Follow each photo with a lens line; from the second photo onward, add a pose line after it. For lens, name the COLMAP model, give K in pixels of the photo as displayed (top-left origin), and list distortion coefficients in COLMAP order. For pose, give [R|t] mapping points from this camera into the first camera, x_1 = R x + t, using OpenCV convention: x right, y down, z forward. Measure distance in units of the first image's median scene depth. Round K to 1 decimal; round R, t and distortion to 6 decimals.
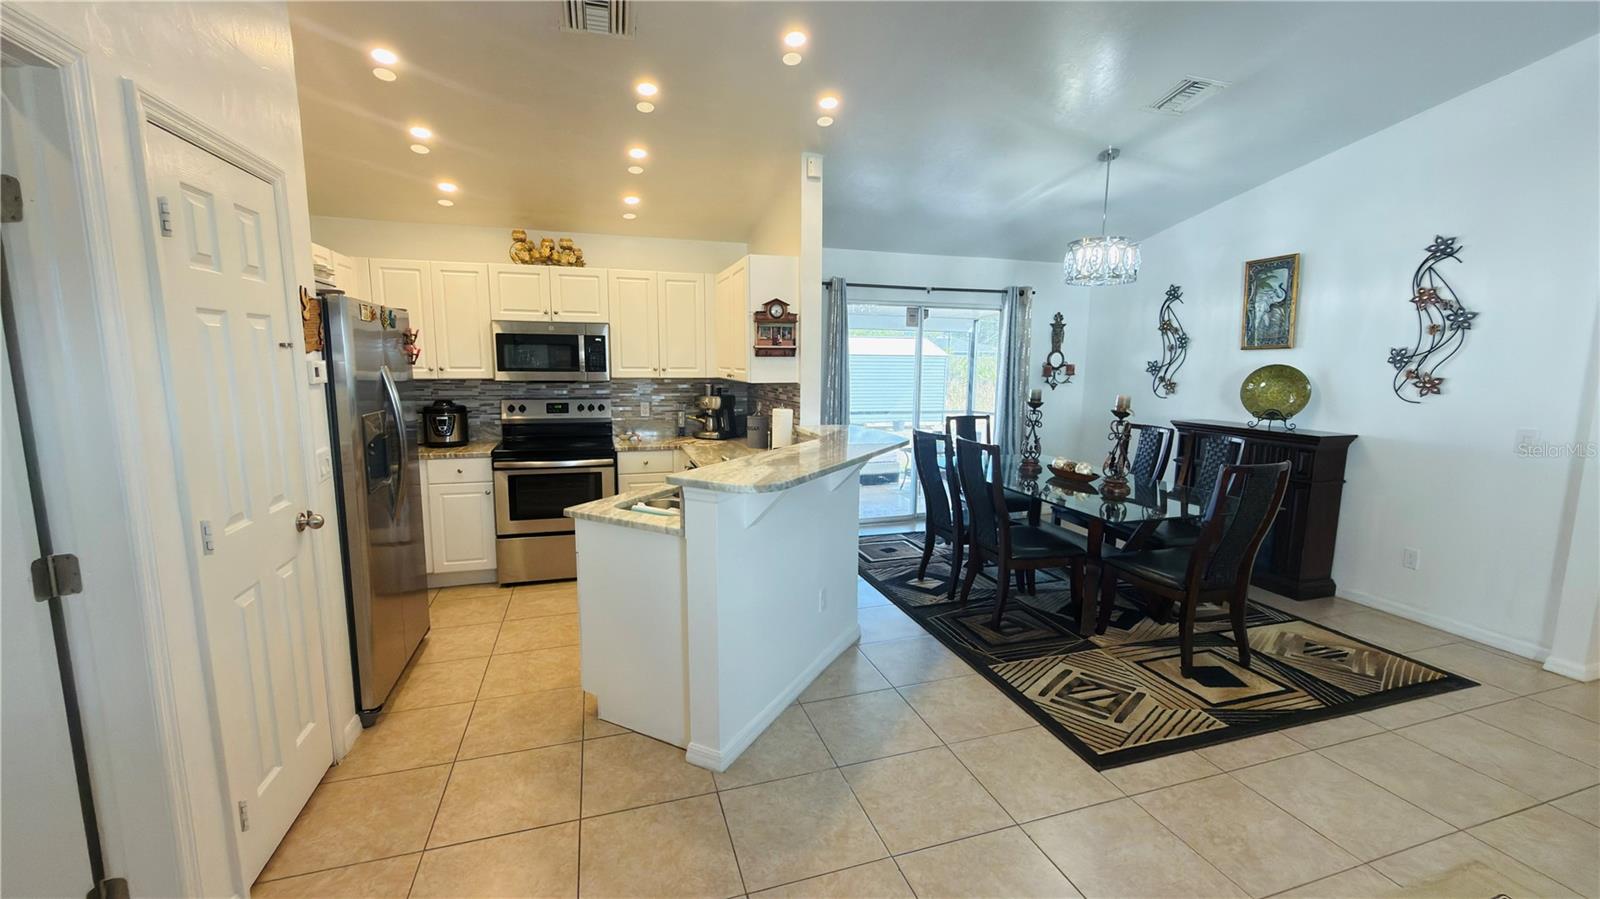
lens RADIAL K [[638.3, 0, 800.5], [0, 638.3, 448.9], [0, 0, 1]] dist [0.000356, -0.000249]
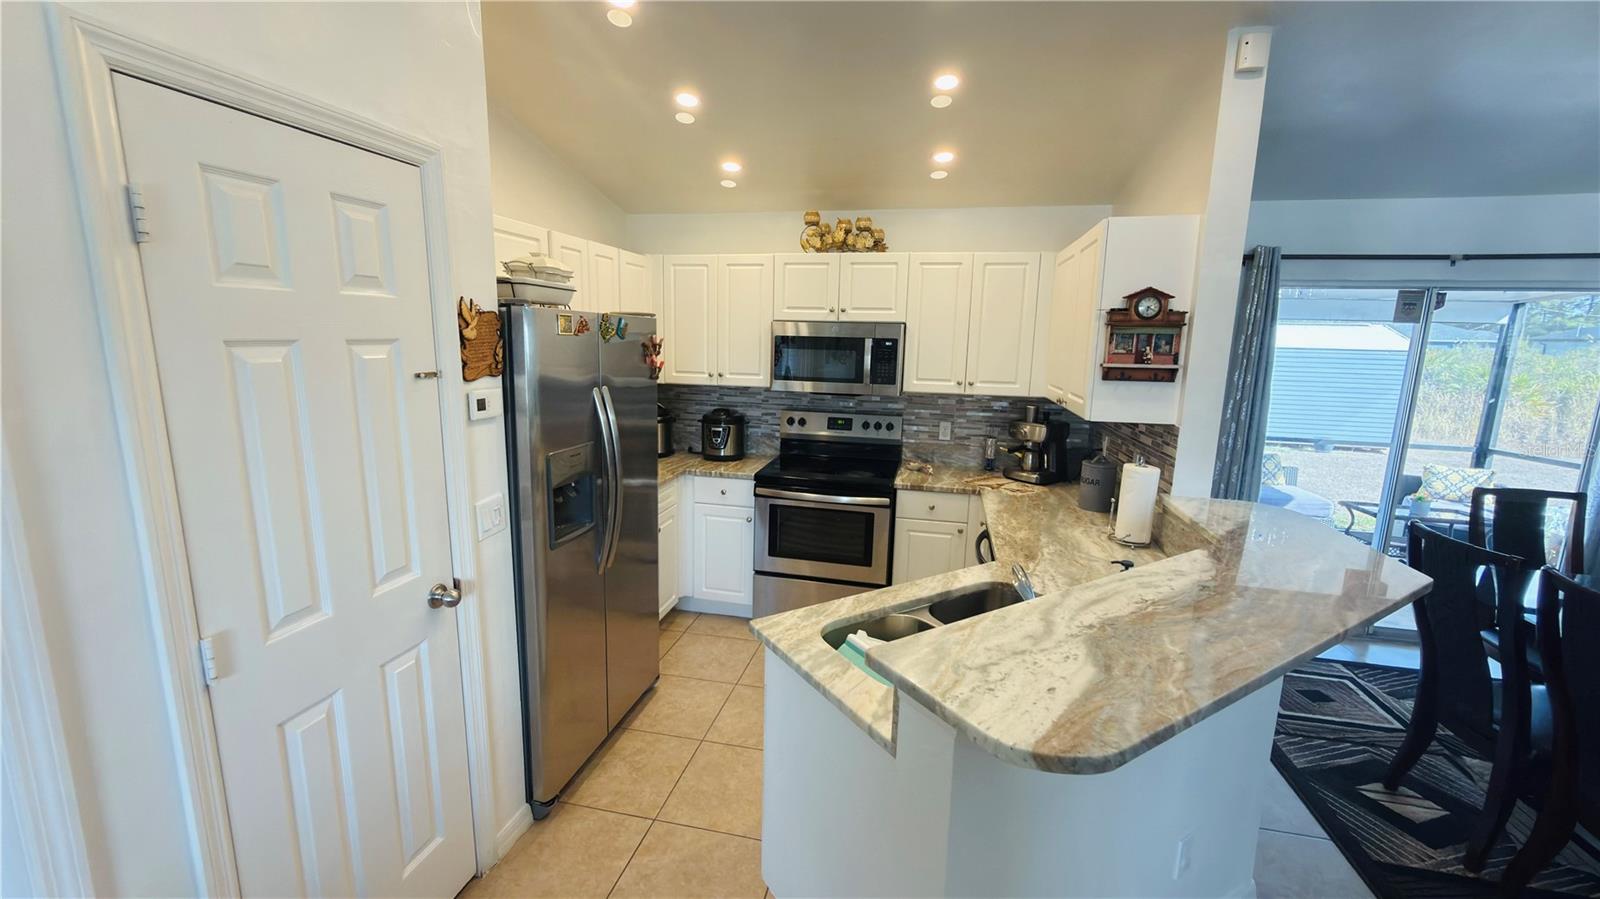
lens RADIAL K [[638.3, 0, 800.4], [0, 638.3, 448.5], [0, 0, 1]] dist [0.000356, -0.000249]
pose [[0.862718, 0.098473, -0.496005, -0.007364], [-0.085817, 0.995139, 0.048303, -0.073240], [0.498351, 0.000894, 0.866975, 0.269133]]
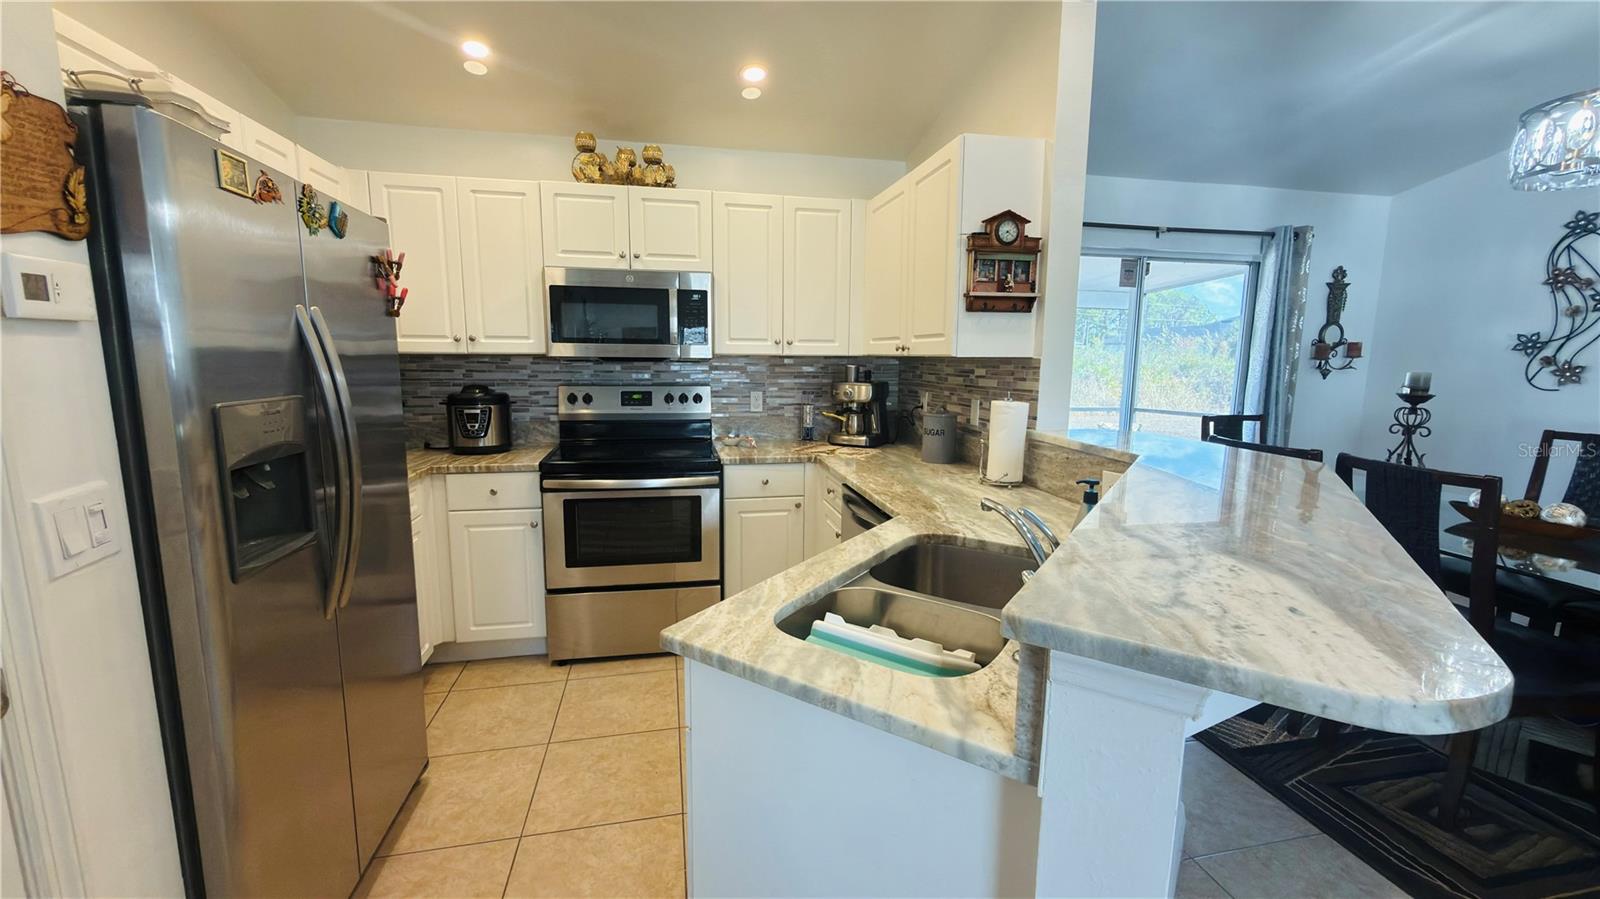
lens RADIAL K [[638.3, 0, 800.2], [0, 638.3, 449.7], [0, 0, 1]] dist [0.000356, -0.000249]
pose [[0.994595, 0.015971, -0.102593, -0.142886], [-0.015166, 0.999848, 0.008620, -0.018284], [0.102715, -0.007018, 0.994686, 0.355830]]
